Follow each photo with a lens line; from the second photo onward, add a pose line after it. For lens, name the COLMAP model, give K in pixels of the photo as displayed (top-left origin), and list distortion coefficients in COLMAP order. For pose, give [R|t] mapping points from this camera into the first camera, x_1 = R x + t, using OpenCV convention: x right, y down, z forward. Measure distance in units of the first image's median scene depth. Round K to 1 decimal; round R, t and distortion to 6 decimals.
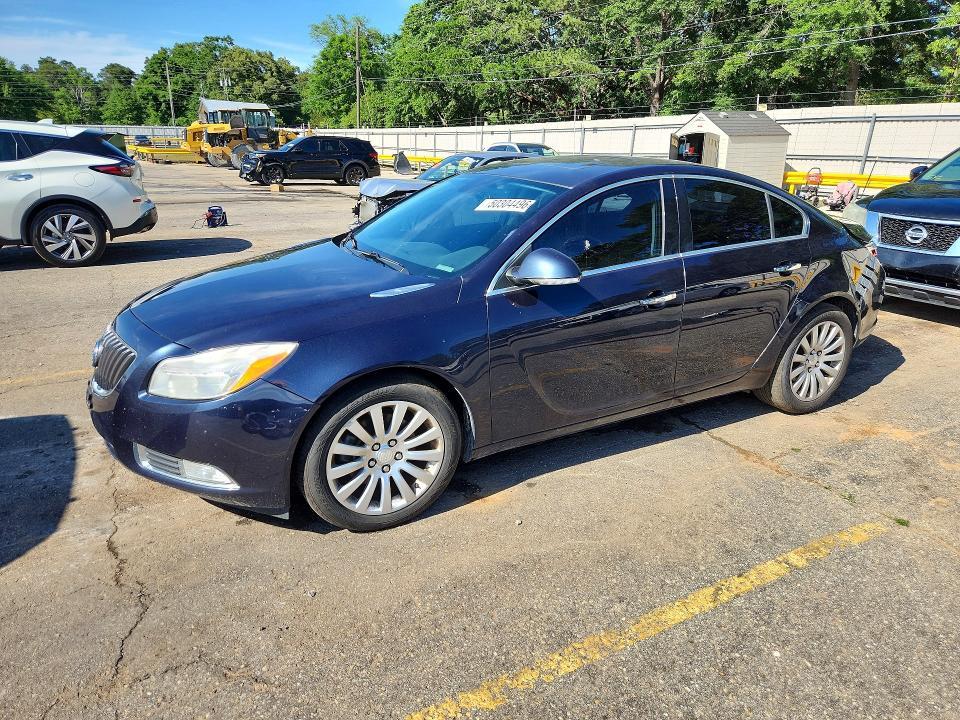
lens RADIAL K [[668.0, 0, 480.0], [0, 668.0, 360.0], [0, 0, 1]] dist [0.037920, -0.031929]
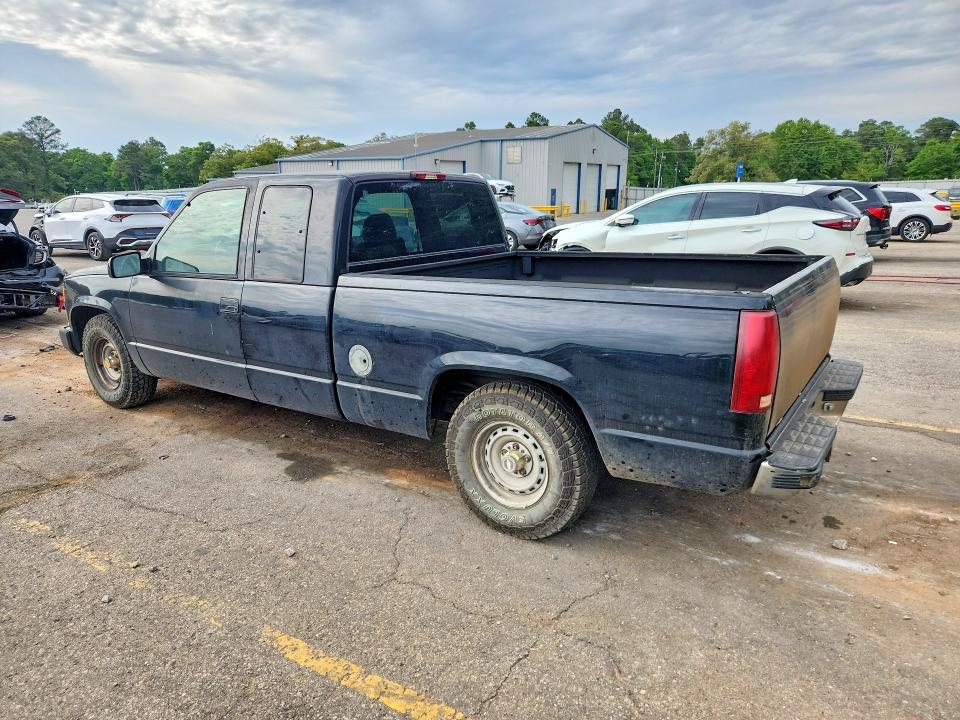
lens RADIAL K [[668.0, 0, 480.0], [0, 668.0, 360.0], [0, 0, 1]] dist [0.037920, -0.031929]
pose [[0.461733, 0.190094, -0.866410, 0.165096], [-0.255353, 0.963903, 0.075400, -0.024078], [0.849469, 0.186426, 0.493607, 0.075050]]
